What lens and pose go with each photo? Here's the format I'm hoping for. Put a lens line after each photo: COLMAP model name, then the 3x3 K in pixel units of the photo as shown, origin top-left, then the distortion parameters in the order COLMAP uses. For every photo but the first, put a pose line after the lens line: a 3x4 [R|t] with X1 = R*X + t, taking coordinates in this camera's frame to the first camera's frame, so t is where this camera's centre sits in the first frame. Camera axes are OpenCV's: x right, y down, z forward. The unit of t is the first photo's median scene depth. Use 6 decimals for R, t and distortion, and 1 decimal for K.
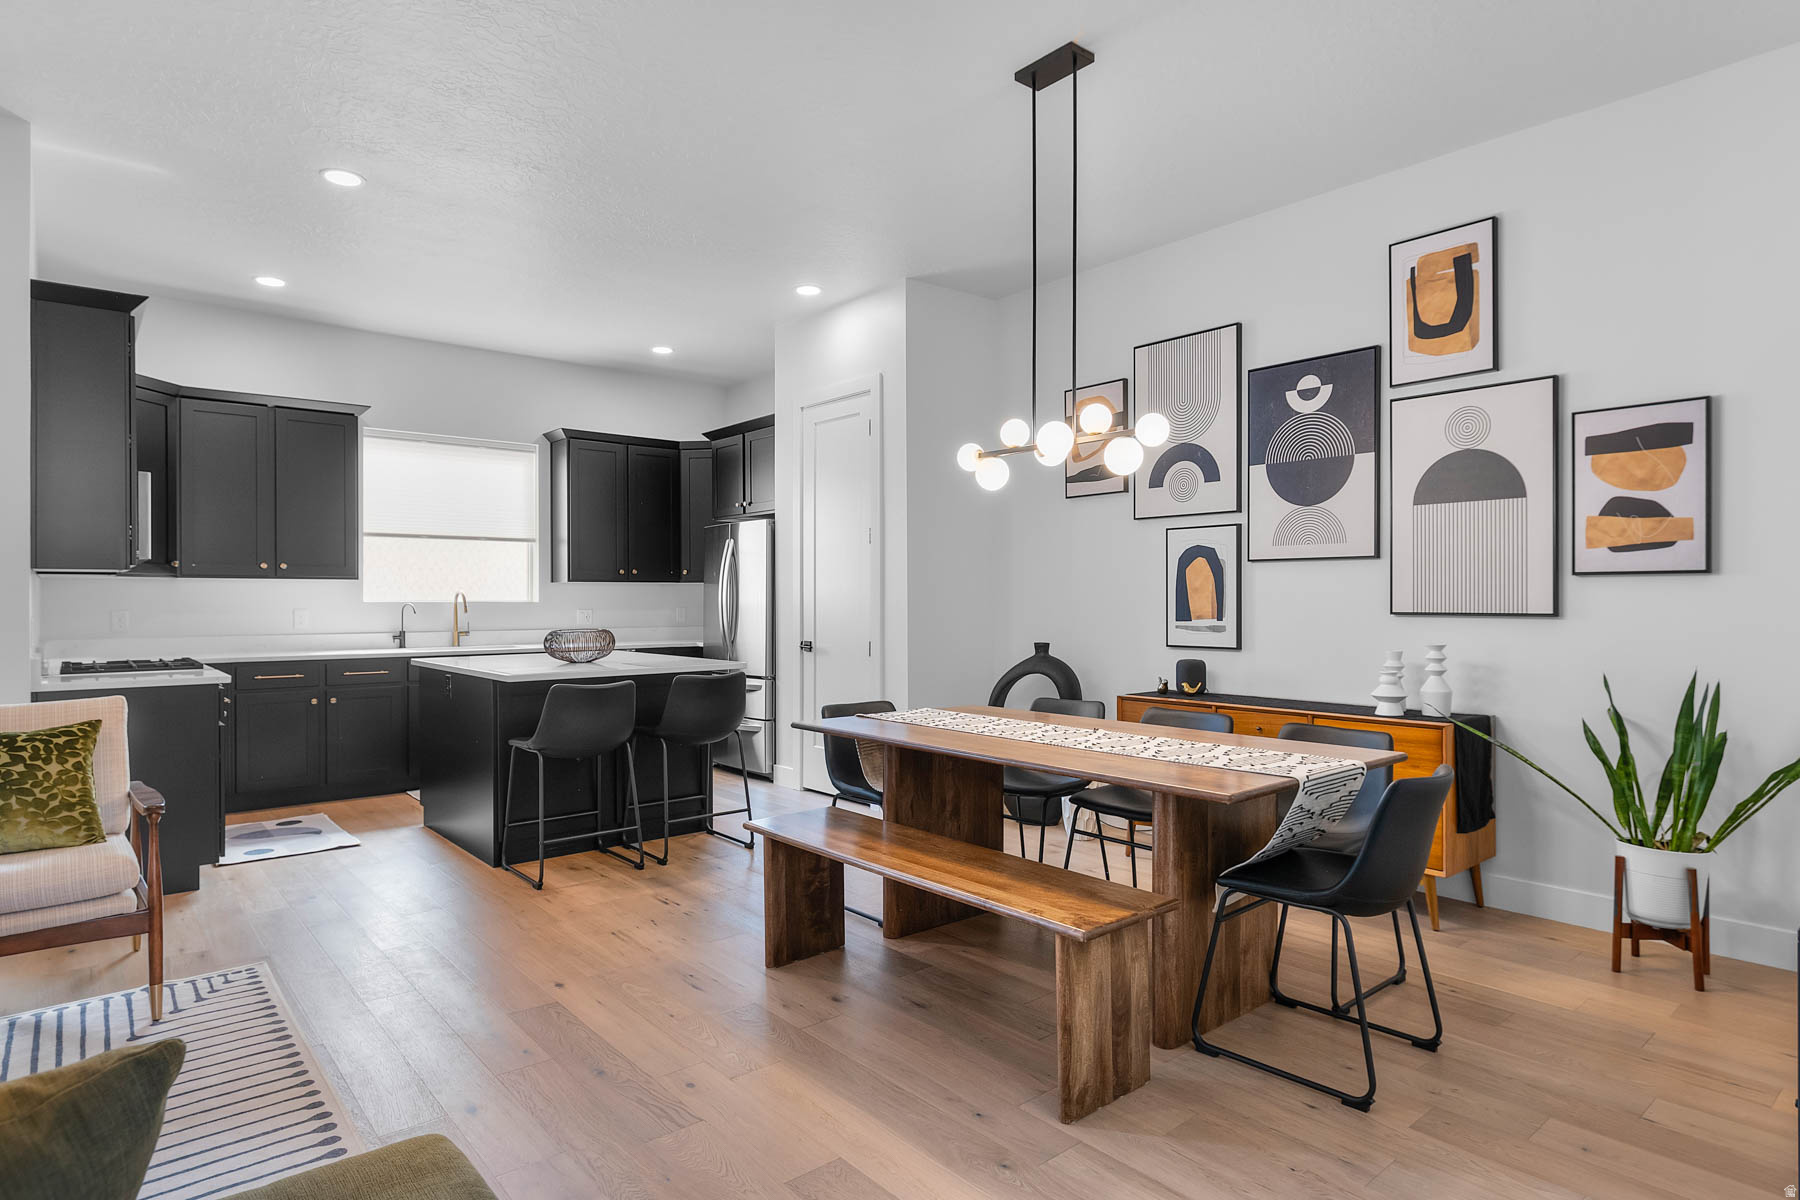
lens RADIAL K [[996.8, 0, 907.5], [0, 996.8, 605.7], [0, 0, 1]] dist [0.001454, 0.000520]
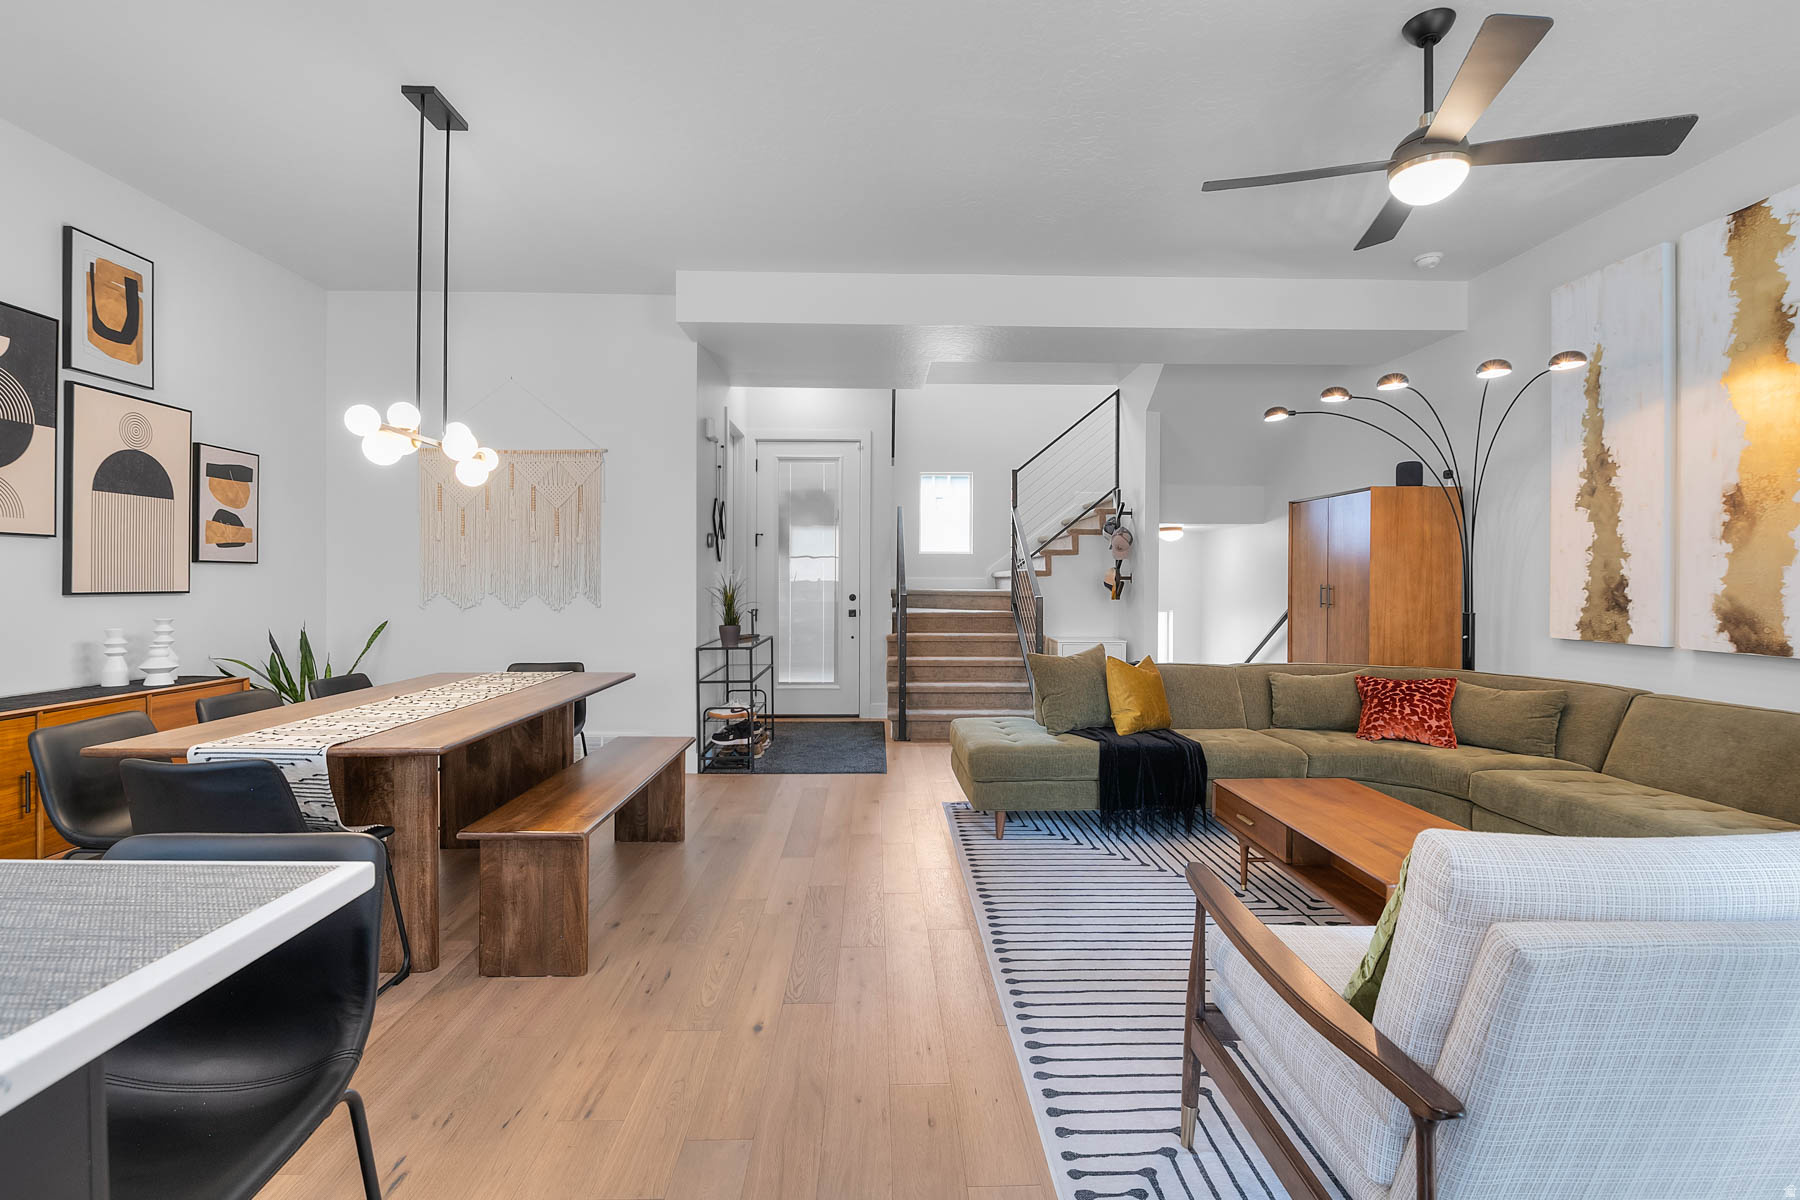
lens RADIAL K [[778.6, 0, 895.6], [0, 778.6, 584.0], [0, 0, 1]] dist [-0.004261, -0.005397]
pose [[-0.778388, -0.003352, 0.627774, -0.567169], [0.002679, 0.999959, 0.008660, -0.006062], [-0.627777, 0.008423, -0.778347, 0.951043]]
